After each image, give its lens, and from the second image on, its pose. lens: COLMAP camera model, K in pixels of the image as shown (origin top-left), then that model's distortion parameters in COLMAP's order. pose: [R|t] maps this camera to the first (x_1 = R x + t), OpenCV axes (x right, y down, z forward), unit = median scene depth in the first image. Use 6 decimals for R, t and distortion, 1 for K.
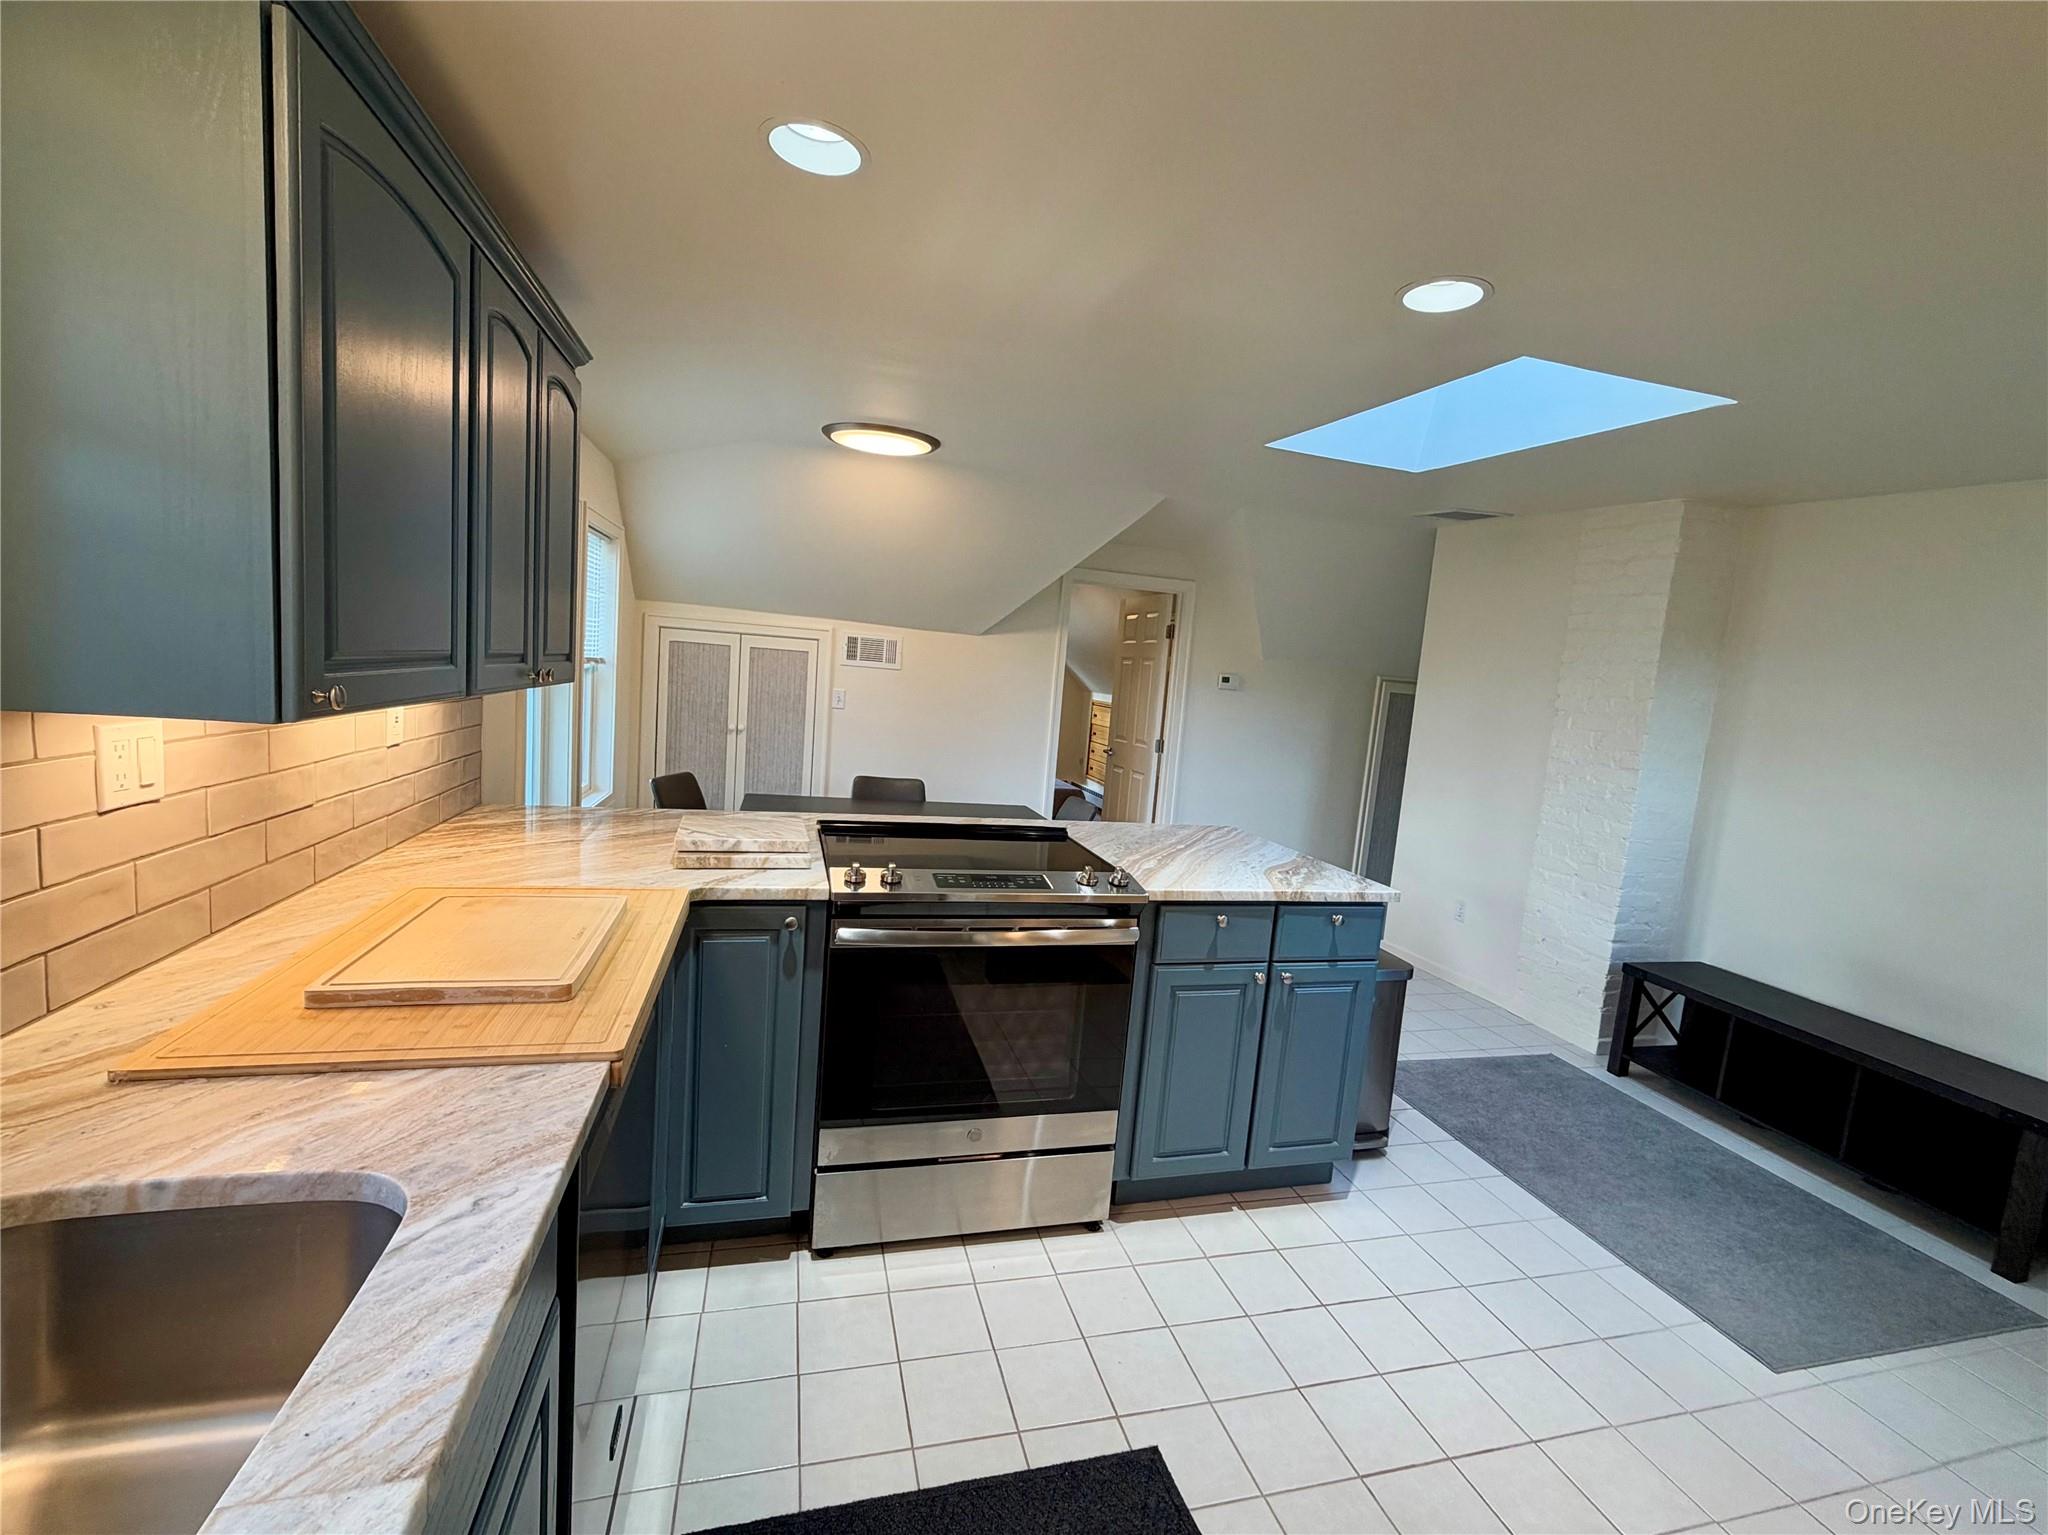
lens RADIAL K [[861.1, 0, 1009.3], [0, 861.1, 767.1], [0, 0, 1]] dist [-0.001443, -0.000064]
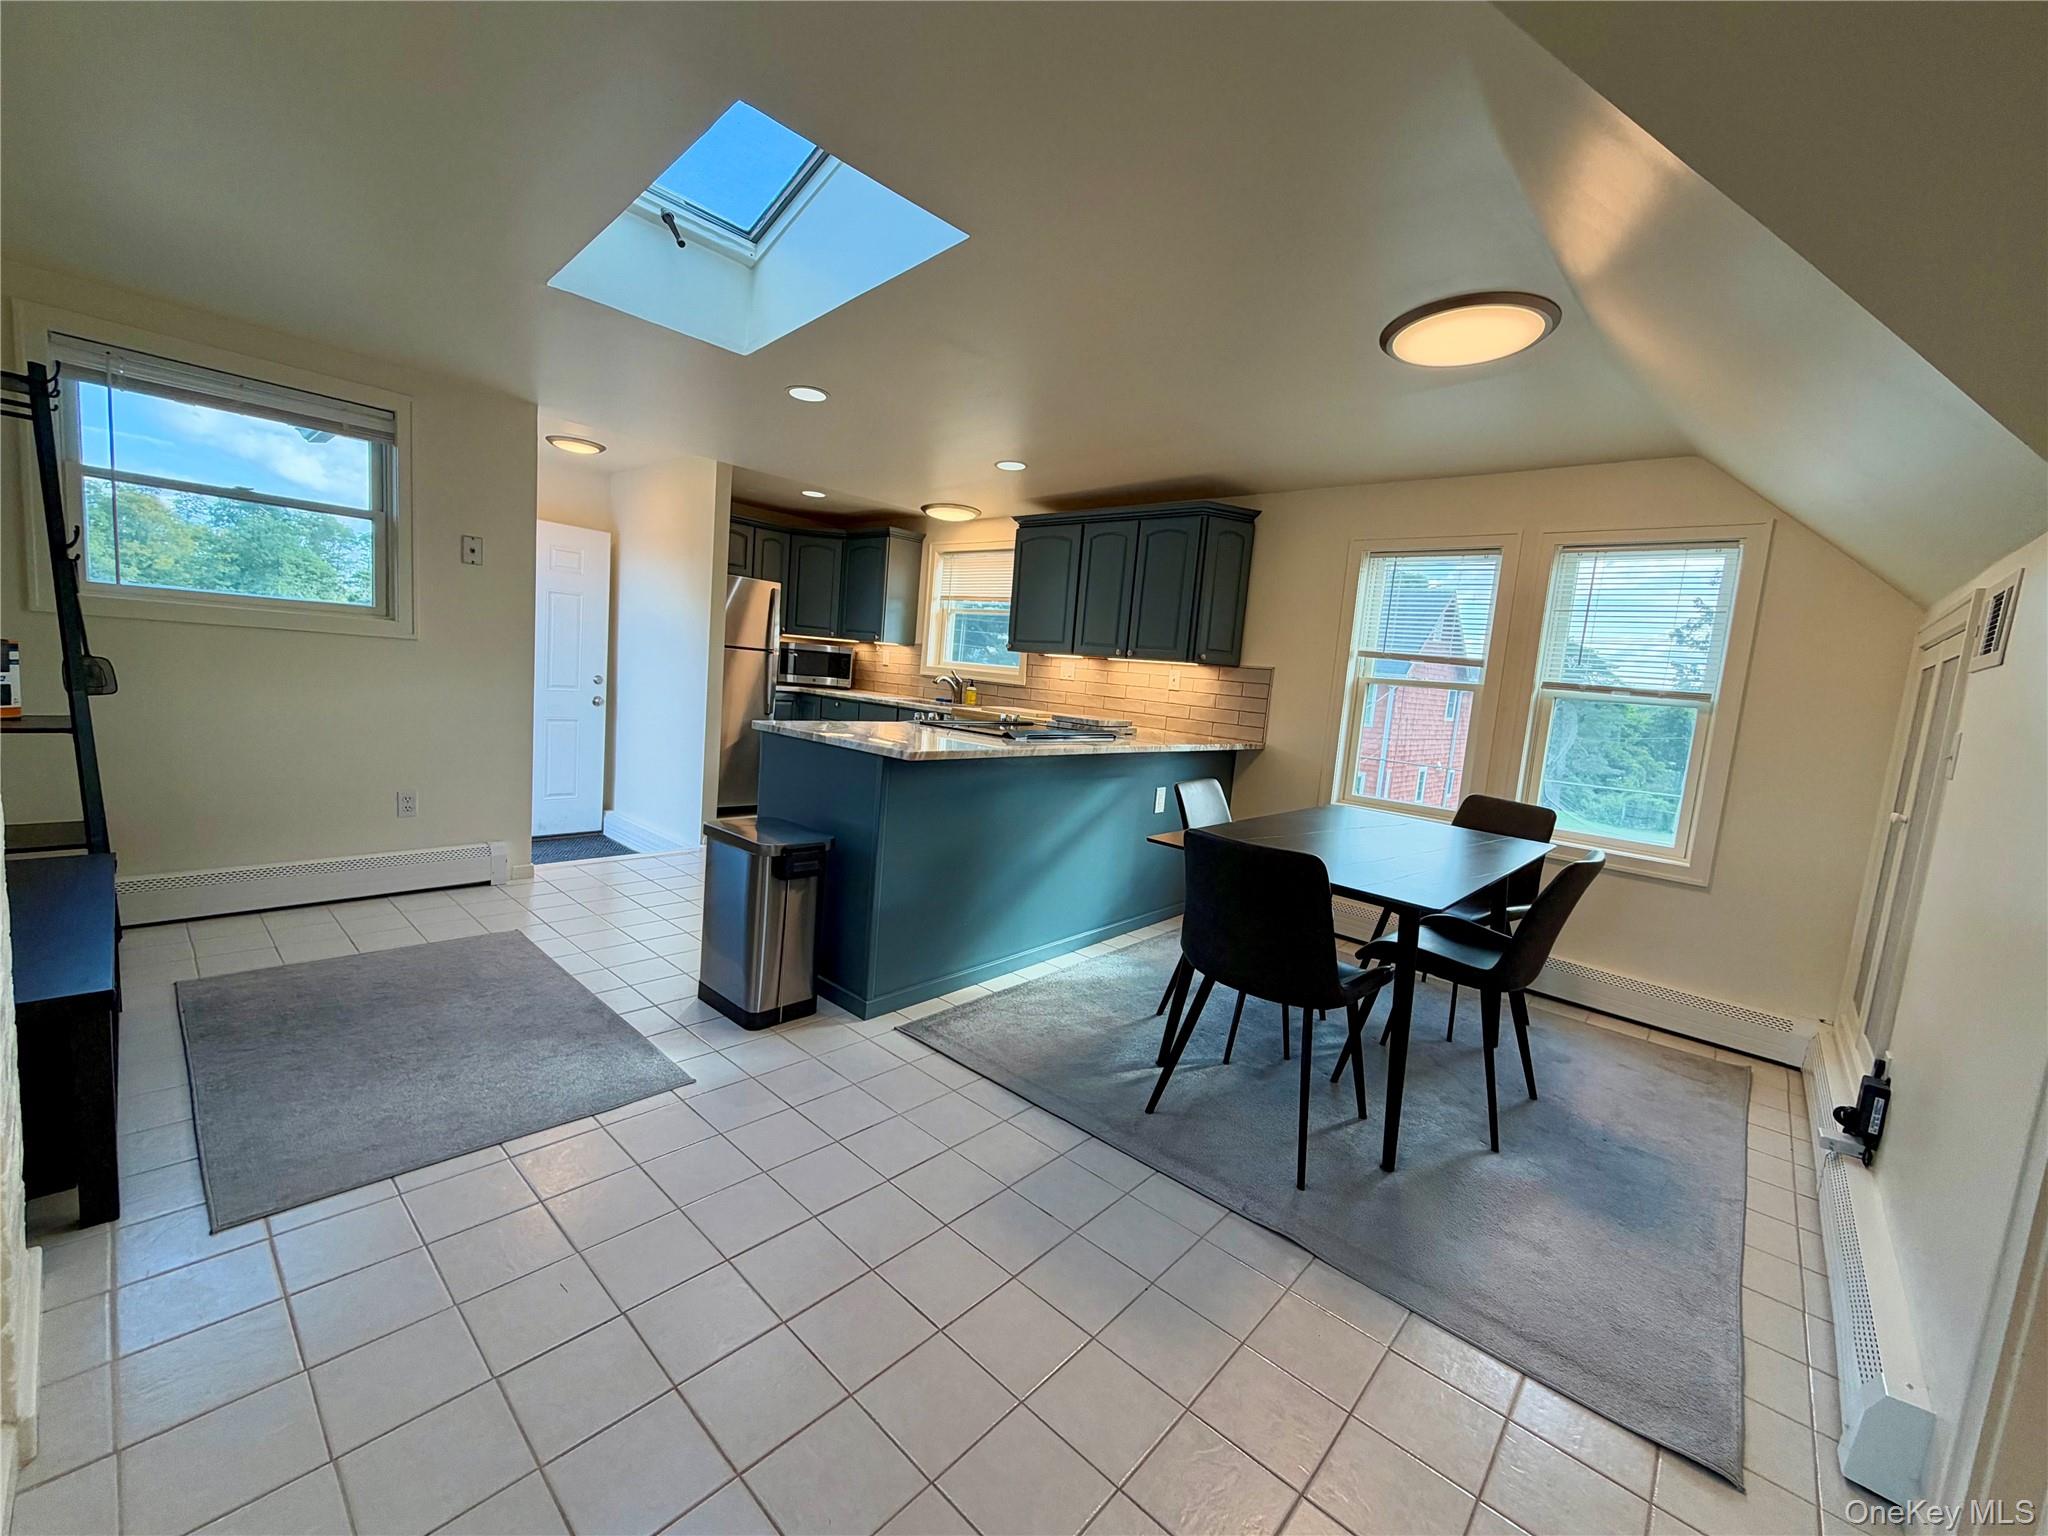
lens RADIAL K [[822.0, 0, 1022.6], [0, 822.0, 764.4], [0, 0, 1]] dist [0.000410, 0.000181]
pose [[-0.823903, -0.085264, -0.560280, 0.849532], [-0.211736, 0.963339, 0.164759, -0.102360], [0.525692, 0.254377, -0.811751, 2.381031]]
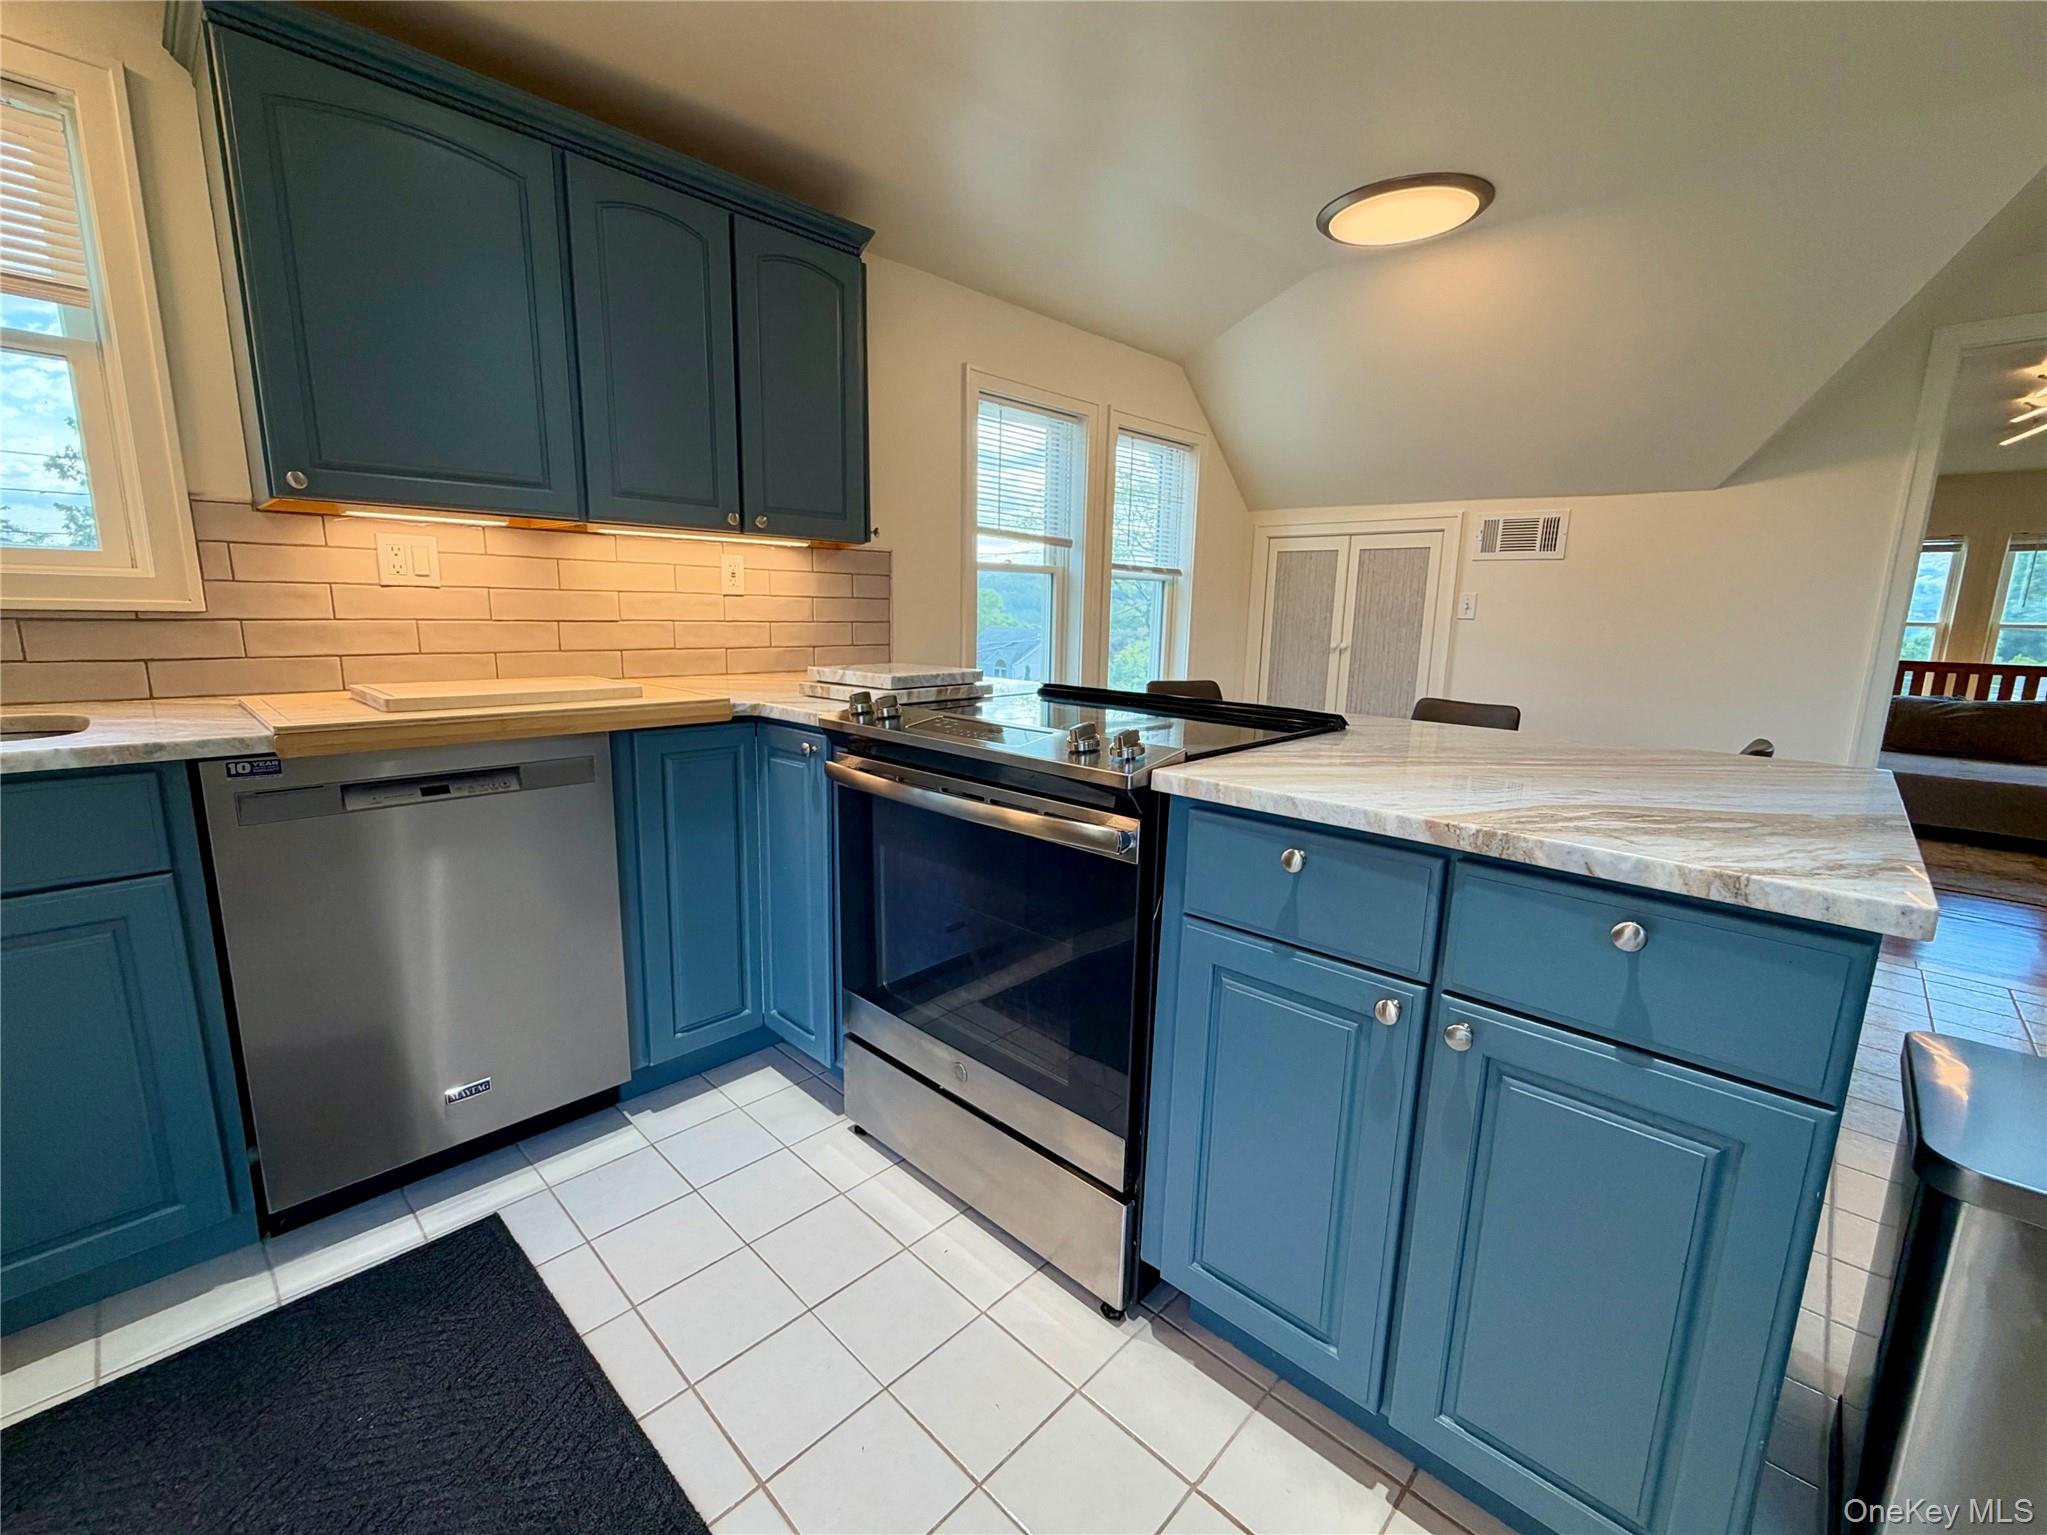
lens RADIAL K [[860.6, 0, 1008.8], [0, 860.6, 767.1], [0, 0, 1]] dist [-0.001443, -0.000064]
pose [[0.519006, 0.092156, -0.849788, 0.544542], [-0.078937, 0.995090, 0.059702, 0.105777], [0.851118, 0.036094, 0.523732, 0.580815]]
